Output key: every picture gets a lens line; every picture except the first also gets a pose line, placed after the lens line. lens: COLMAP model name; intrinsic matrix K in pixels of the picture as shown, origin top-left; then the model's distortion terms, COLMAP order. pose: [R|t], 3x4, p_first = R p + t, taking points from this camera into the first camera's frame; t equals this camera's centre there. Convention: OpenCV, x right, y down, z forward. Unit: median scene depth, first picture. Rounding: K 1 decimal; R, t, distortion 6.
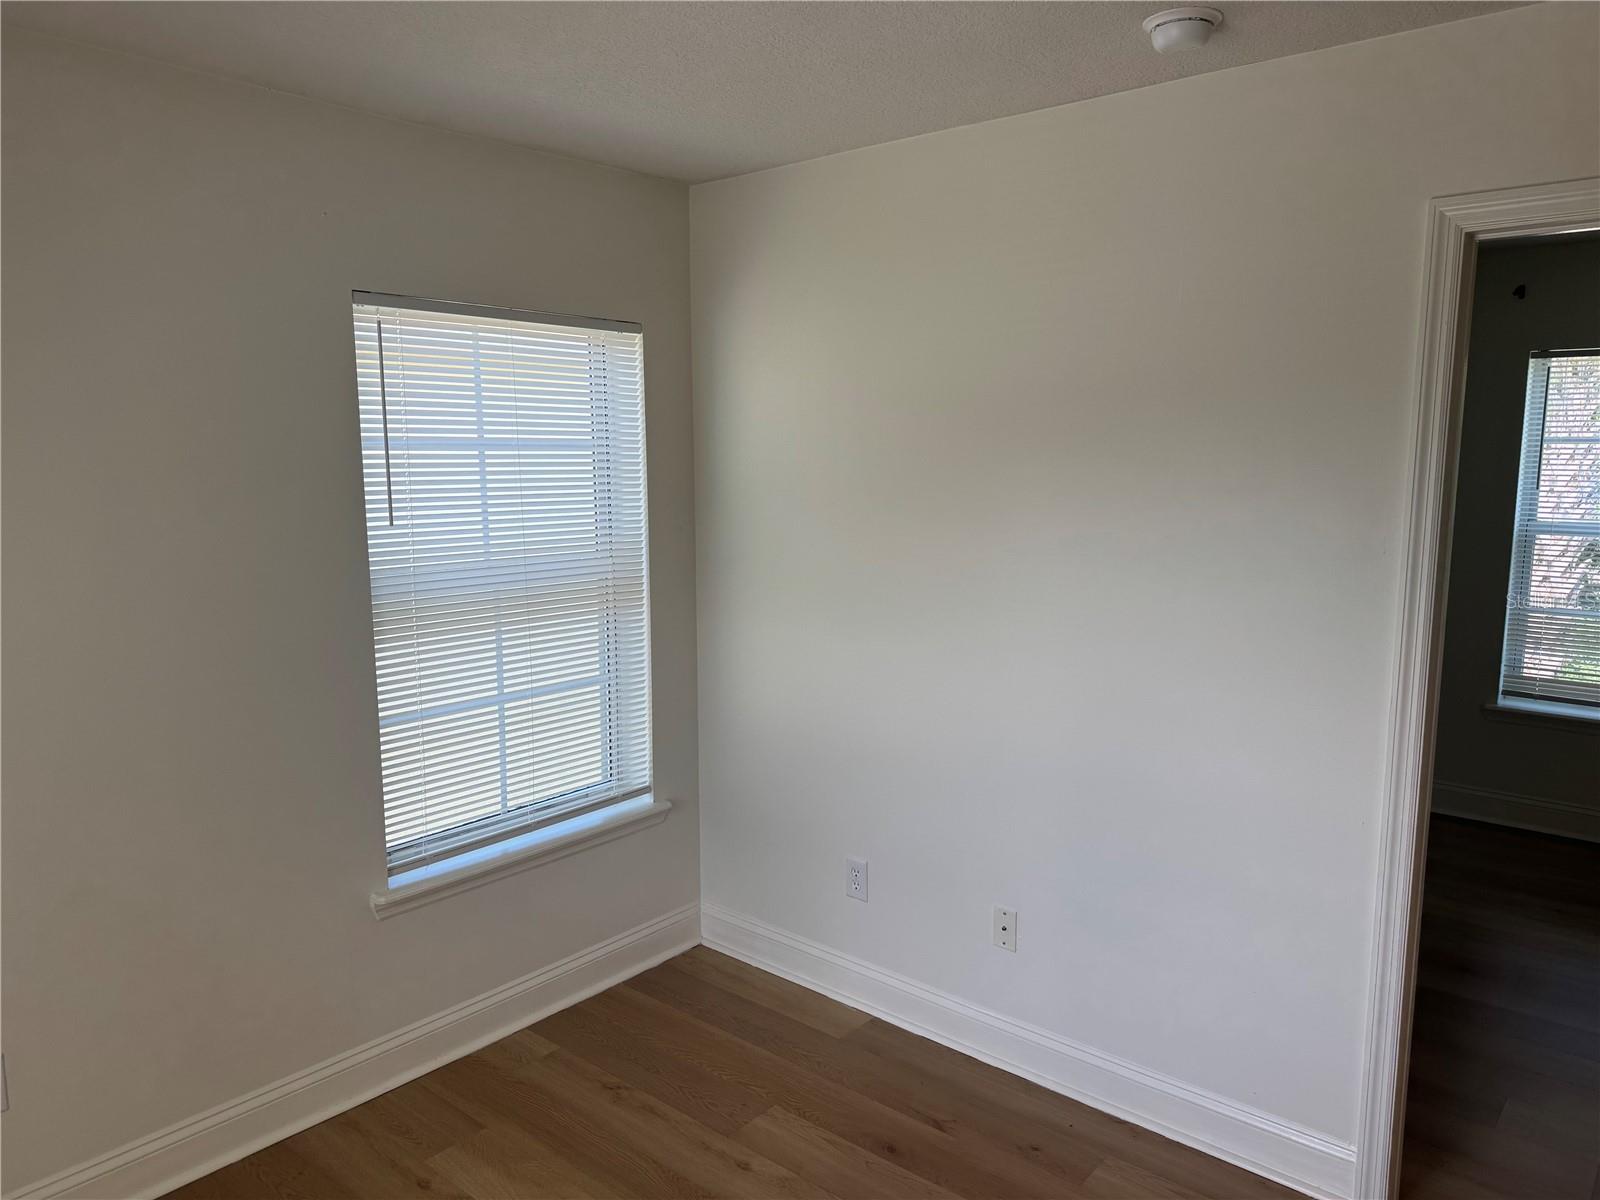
lens RADIAL K [[1113.4, 0, 800.4], [0, 1113.4, 595.3], [0, 0, 1]] dist [0.025625, -0.042911]
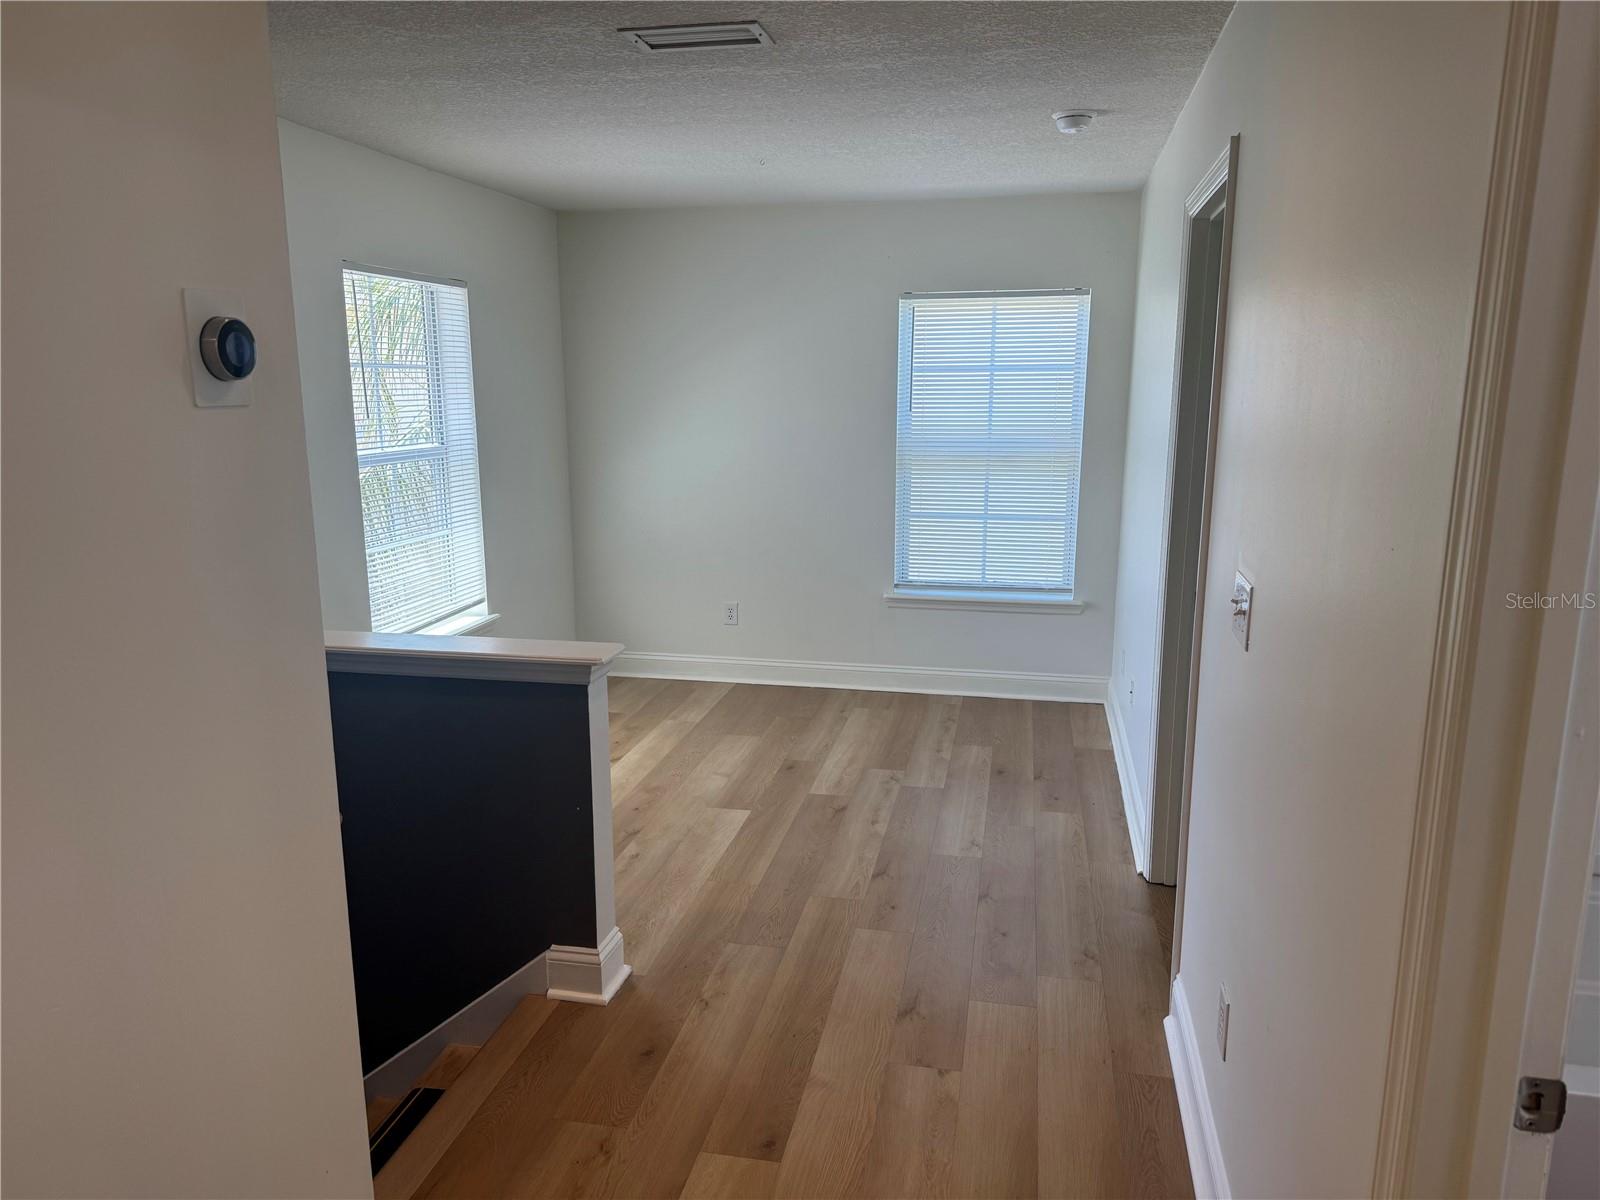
lens RADIAL K [[1113.4, 0, 798.0], [0, 1113.4, 604.6], [0, 0, 1]] dist [0.025625, -0.042911]
pose [[0.480144, 0.173861, -0.859787, 1.308812], [-0.117989, 0.984054, 0.133099, 0.038398], [0.869218, 0.037539, 0.493002, -0.141958]]
